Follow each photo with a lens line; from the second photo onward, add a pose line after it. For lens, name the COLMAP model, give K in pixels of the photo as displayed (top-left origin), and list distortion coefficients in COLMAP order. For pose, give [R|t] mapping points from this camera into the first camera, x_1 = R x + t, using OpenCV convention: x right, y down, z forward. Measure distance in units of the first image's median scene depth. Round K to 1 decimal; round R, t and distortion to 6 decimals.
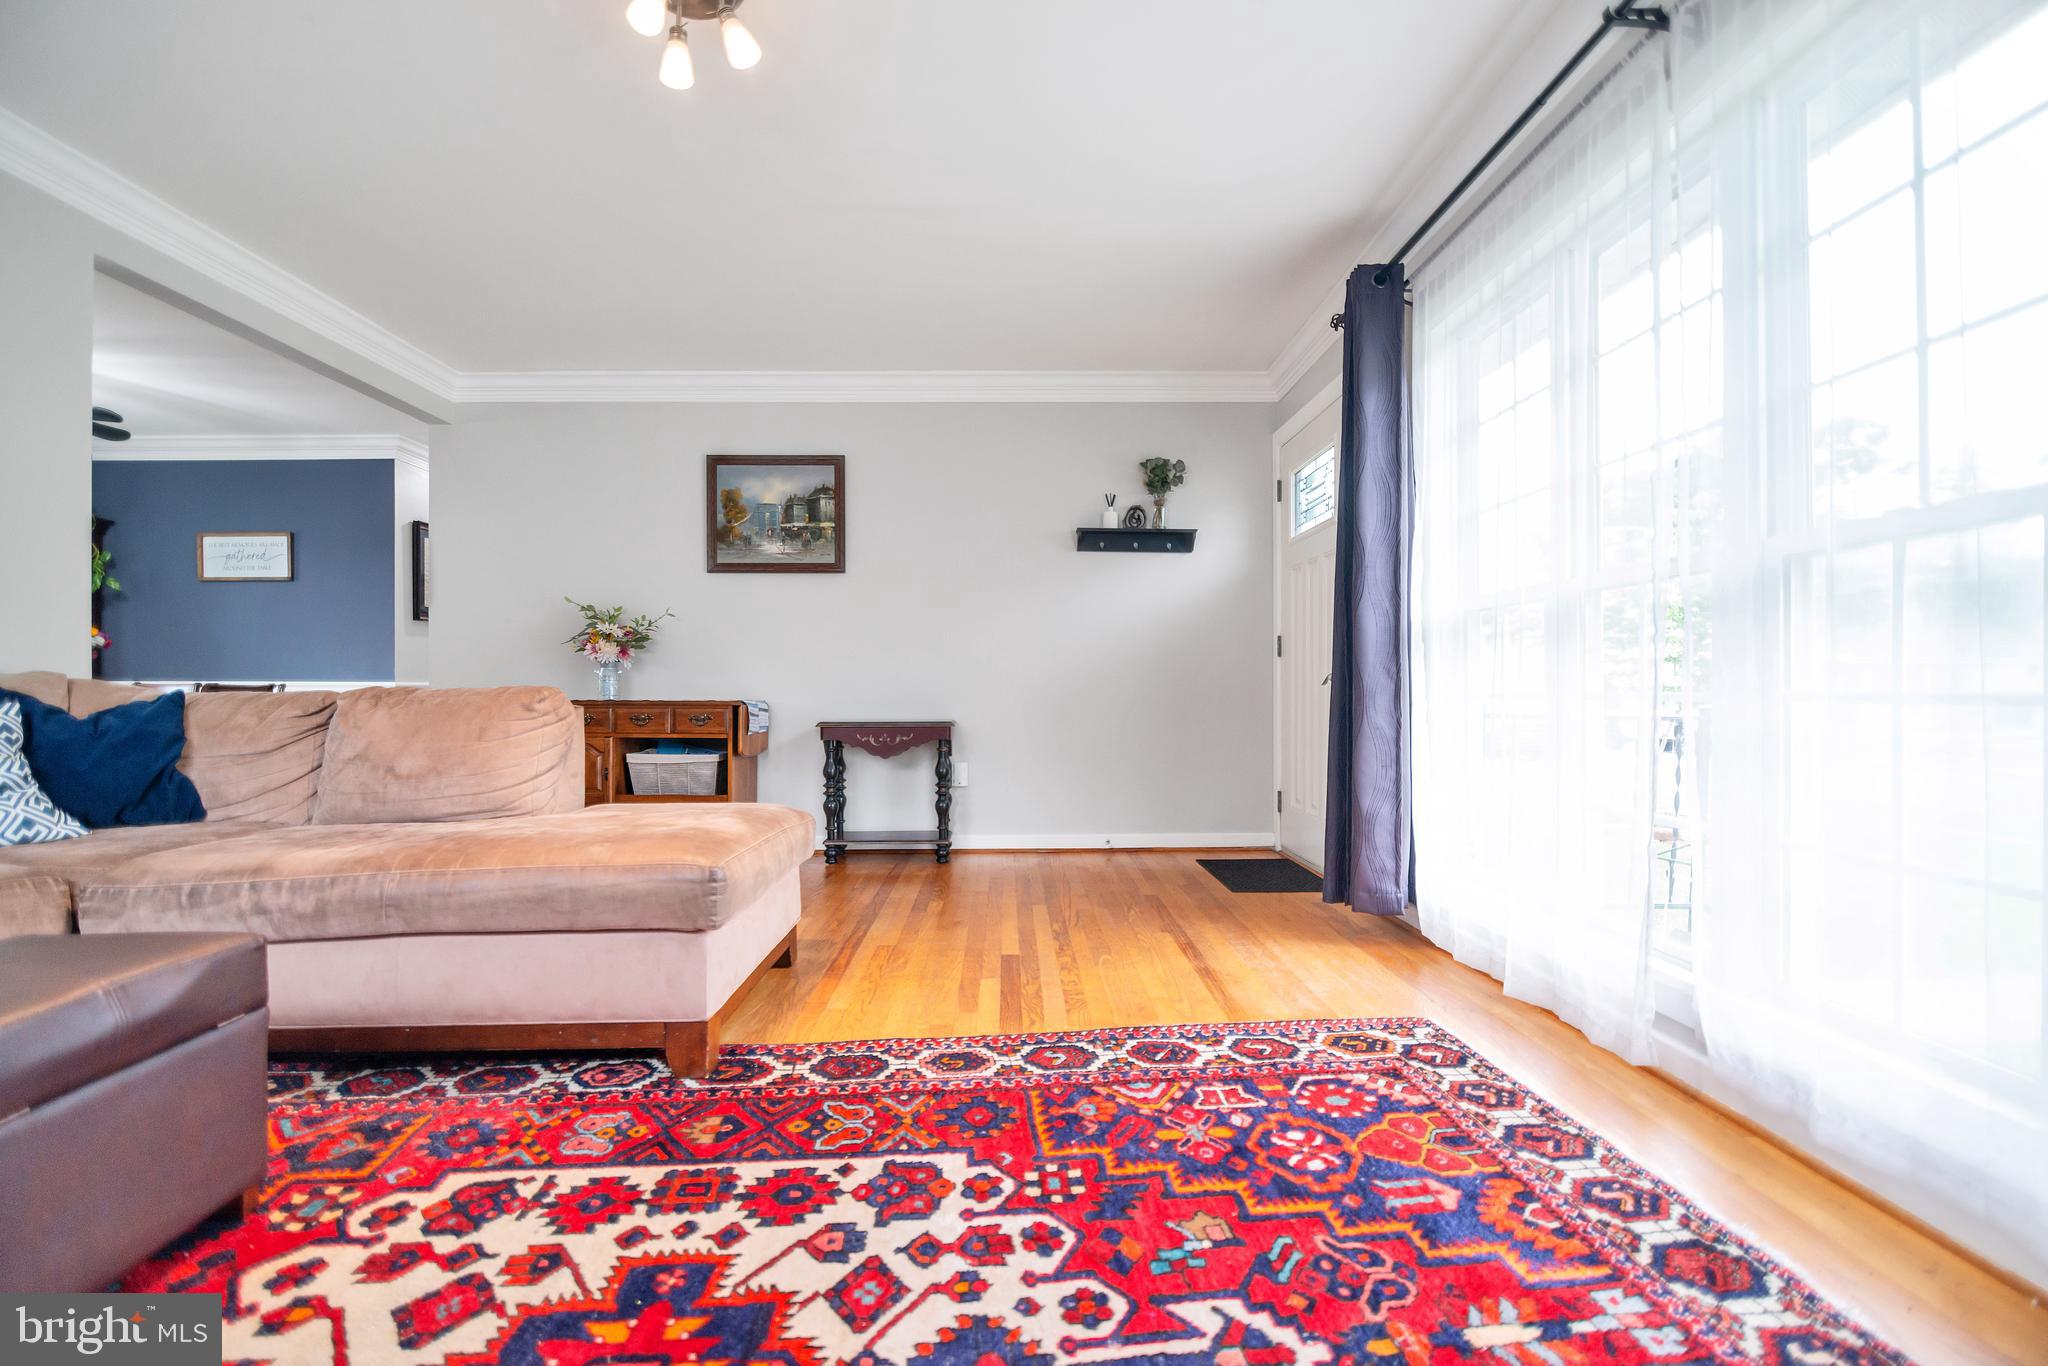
lens RADIAL K [[912.4, 0, 1015.5], [0, 912.4, 691.0], [0, 0, 1]] dist [-0.012945, -0.000804]
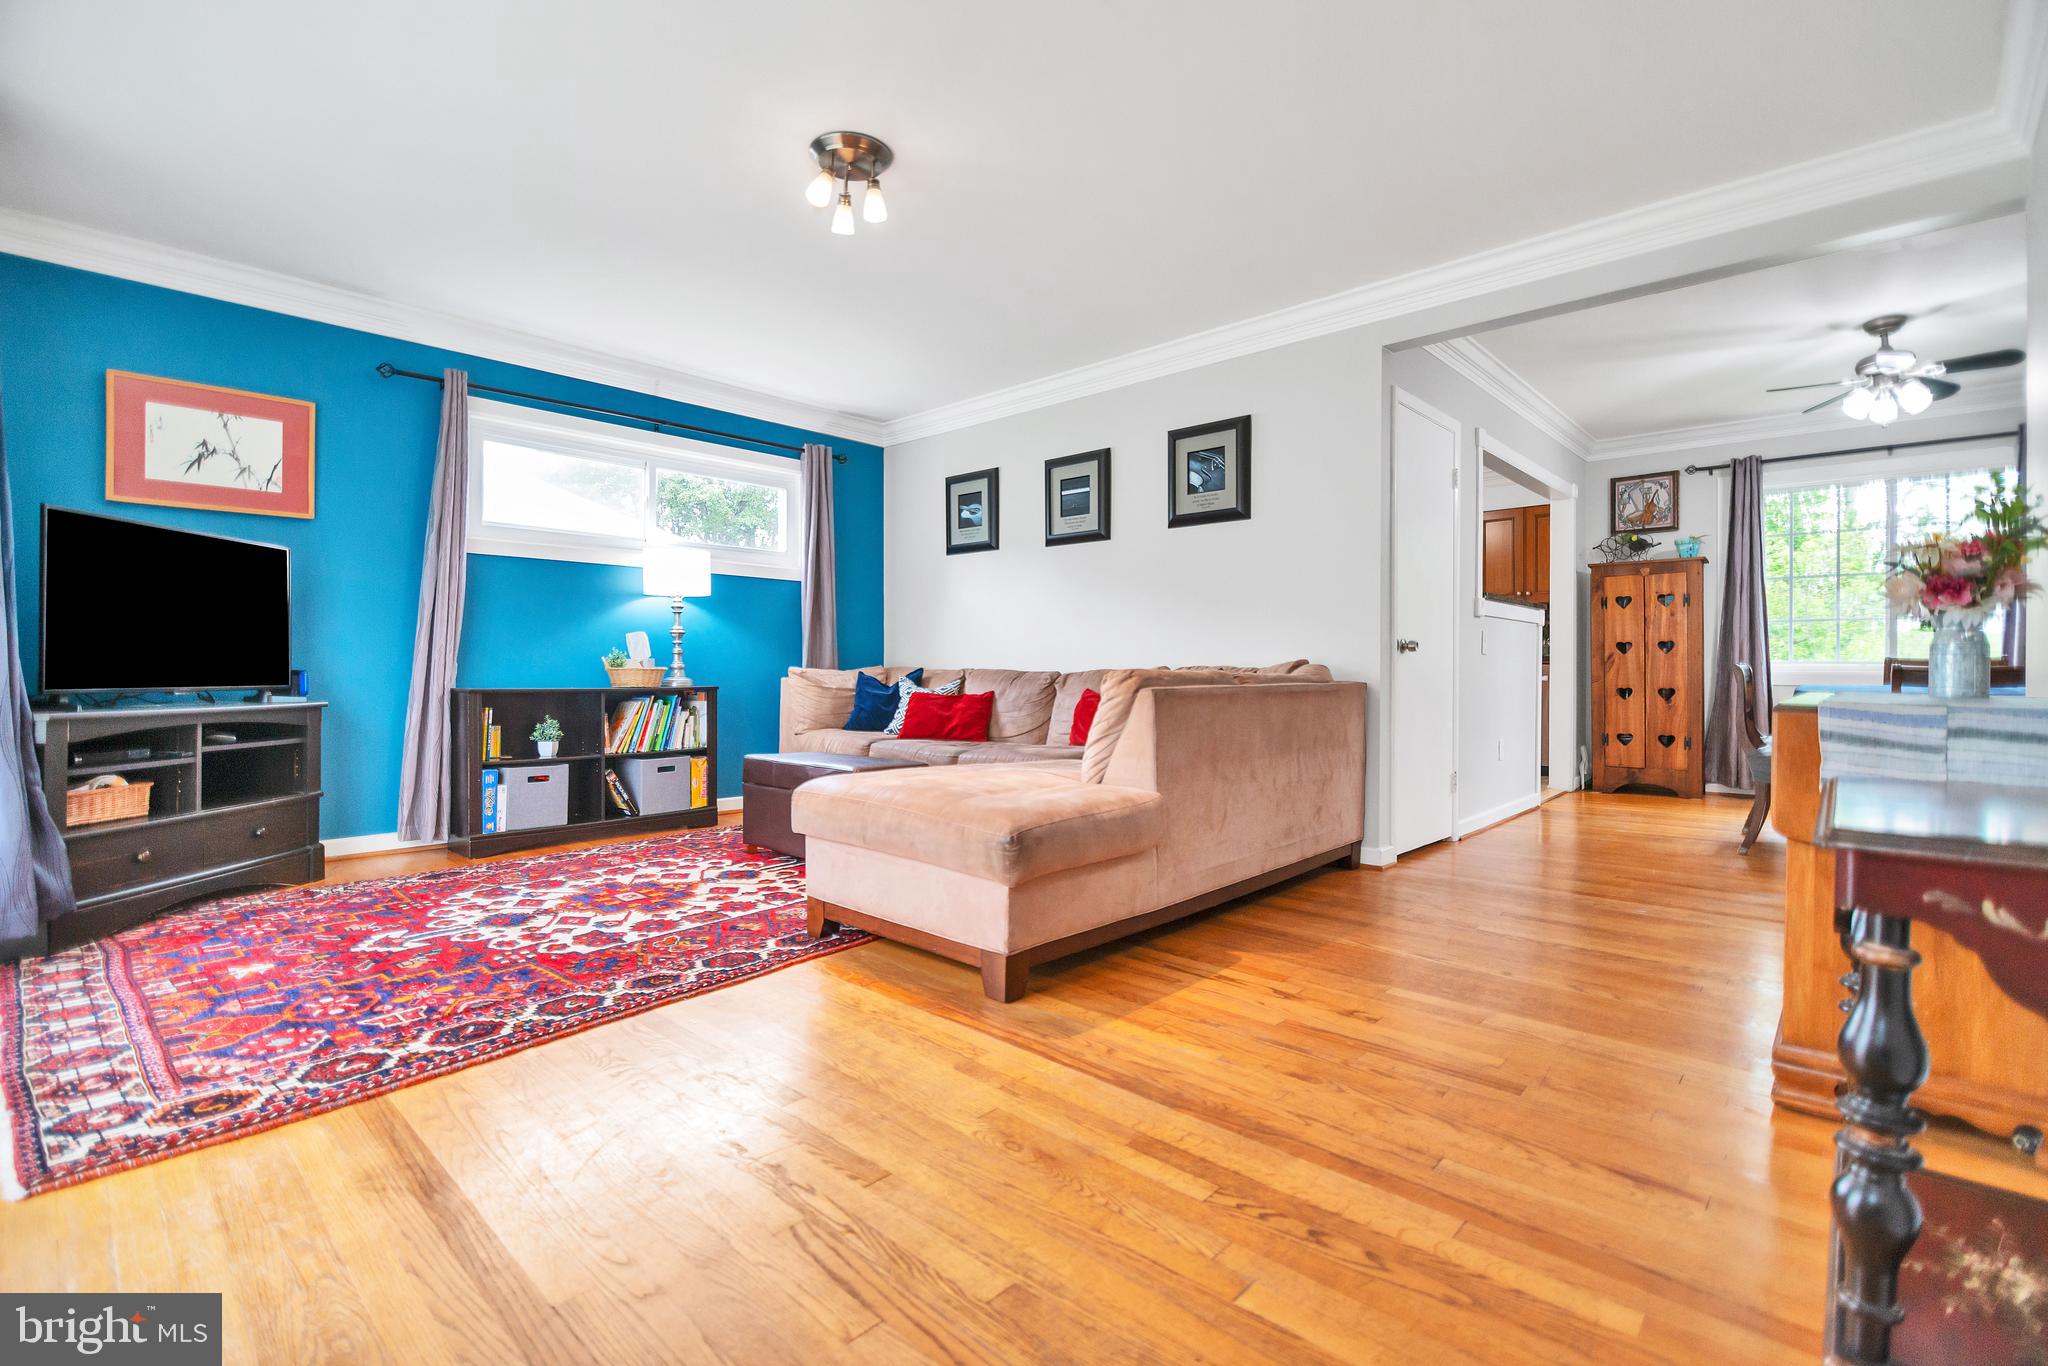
lens RADIAL K [[919.9, 0, 1013.0], [0, 919.9, 665.6], [0, 0, 1]] dist [-0.011732, -0.001339]
pose [[-0.695460, -0.003139, -0.718558, 0.522665], [-0.002457, 0.999995, -0.001991, -0.009361], [0.718560, 0.000380, -0.695465, 2.374242]]
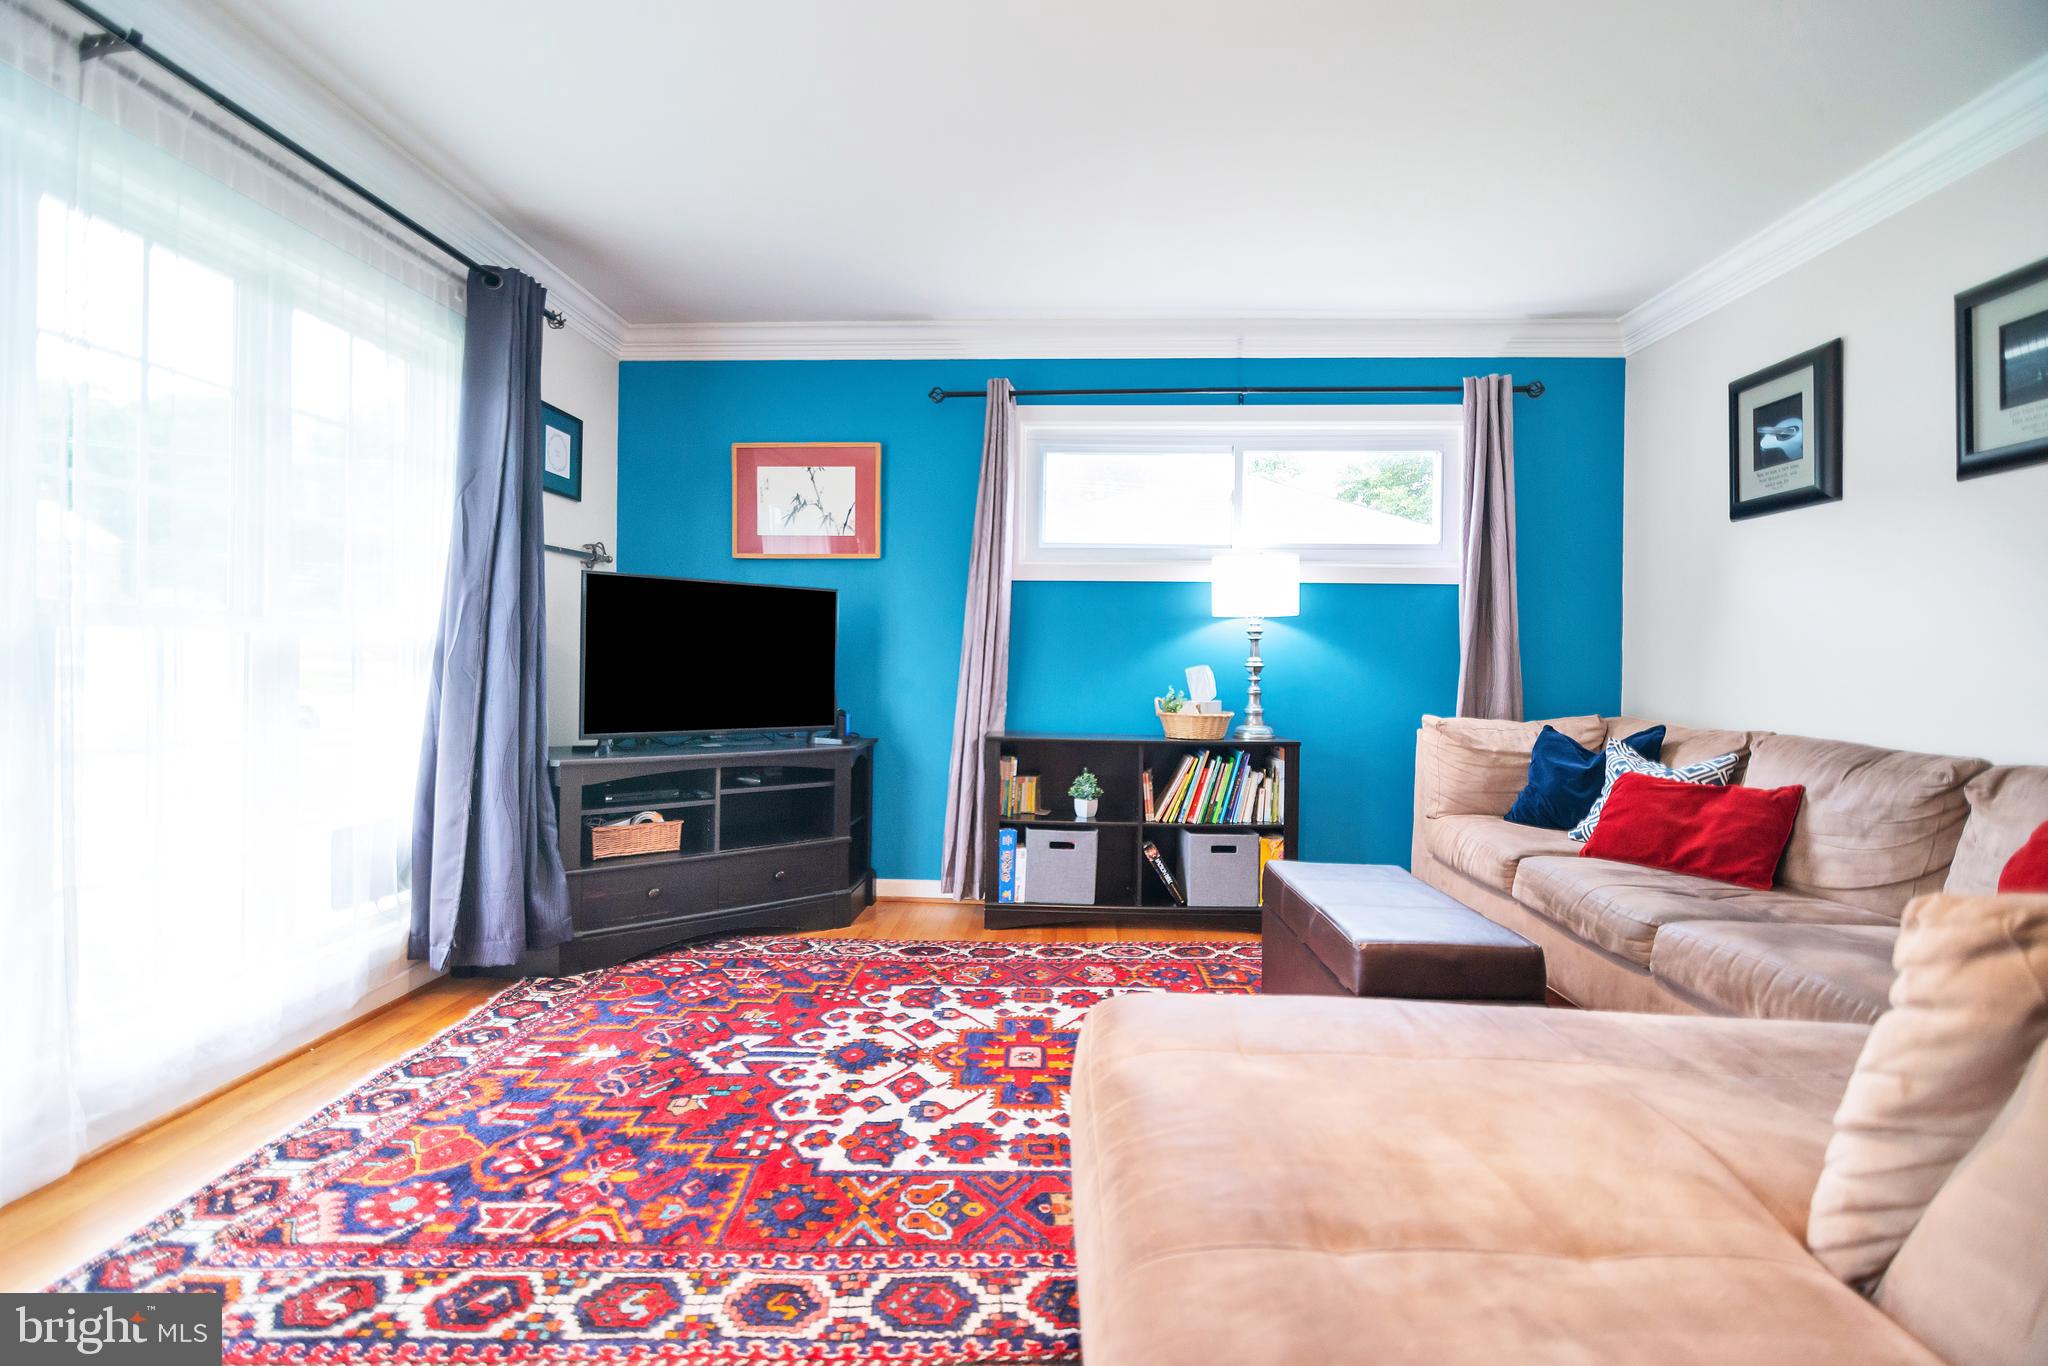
lens RADIAL K [[919.9, 0, 1013.0], [0, 919.9, 665.6], [0, 0, 1]] dist [-0.011732, -0.001339]
pose [[-0.997817, -0.010491, 0.065199, -0.317077], [-0.010349, 0.999943, 0.002528, -0.107674], [-0.065222, 0.001847, -0.997869, 1.854006]]
